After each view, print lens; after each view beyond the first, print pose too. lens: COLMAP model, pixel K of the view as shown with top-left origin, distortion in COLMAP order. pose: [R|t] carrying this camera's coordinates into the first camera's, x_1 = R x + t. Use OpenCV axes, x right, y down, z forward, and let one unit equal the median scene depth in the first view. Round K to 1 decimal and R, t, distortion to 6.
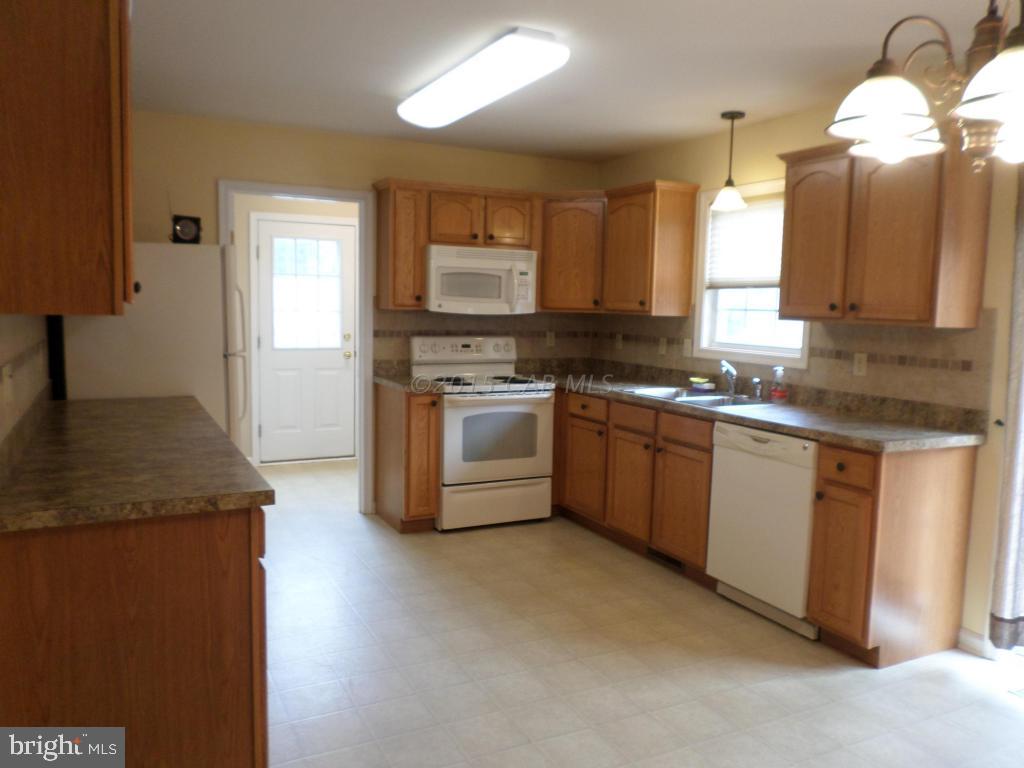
lens RADIAL K [[796.2, 0, 512.8], [0, 796.2, 382.4], [0, 0, 1]] dist [0.003633, -0.002654]
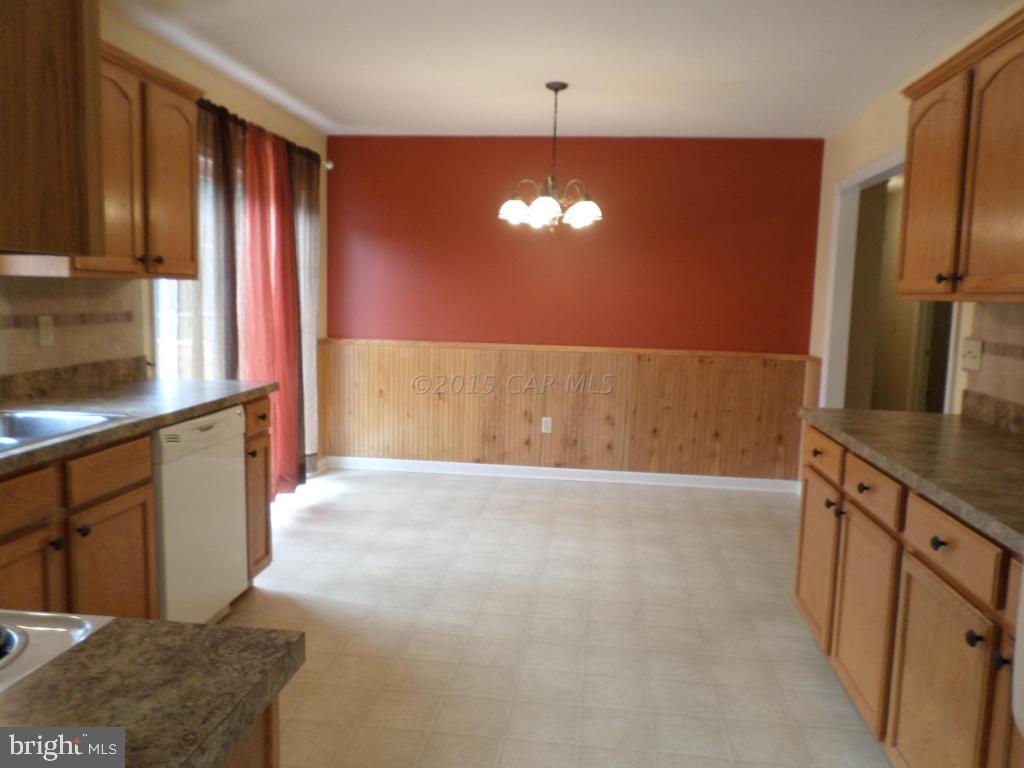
lens RADIAL K [[796.2, 0, 516.5], [0, 796.2, 384.6], [0, 0, 1]] dist [0.003633, -0.002654]
pose [[-0.839702, -0.109490, 0.531895, -0.276686], [0.006925, 0.977225, 0.212094, -0.102089], [-0.543003, 0.181779, -0.819820, 1.083455]]
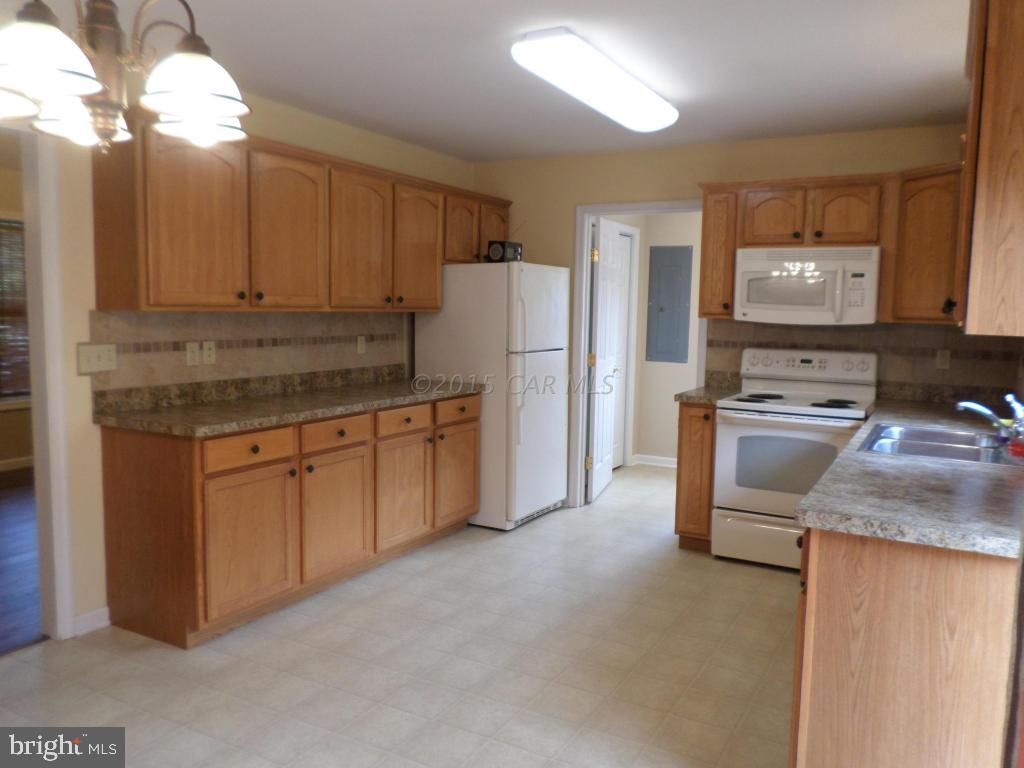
lens RADIAL K [[796.2, 0, 509.9], [0, 796.2, 385.1], [0, 0, 1]] dist [0.003633, -0.002654]
pose [[0.563895, 0.071374, -0.822757, 0.528352], [-0.088925, 0.995714, 0.025431, -0.014248], [0.821045, 0.058823, 0.567825, 0.264831]]
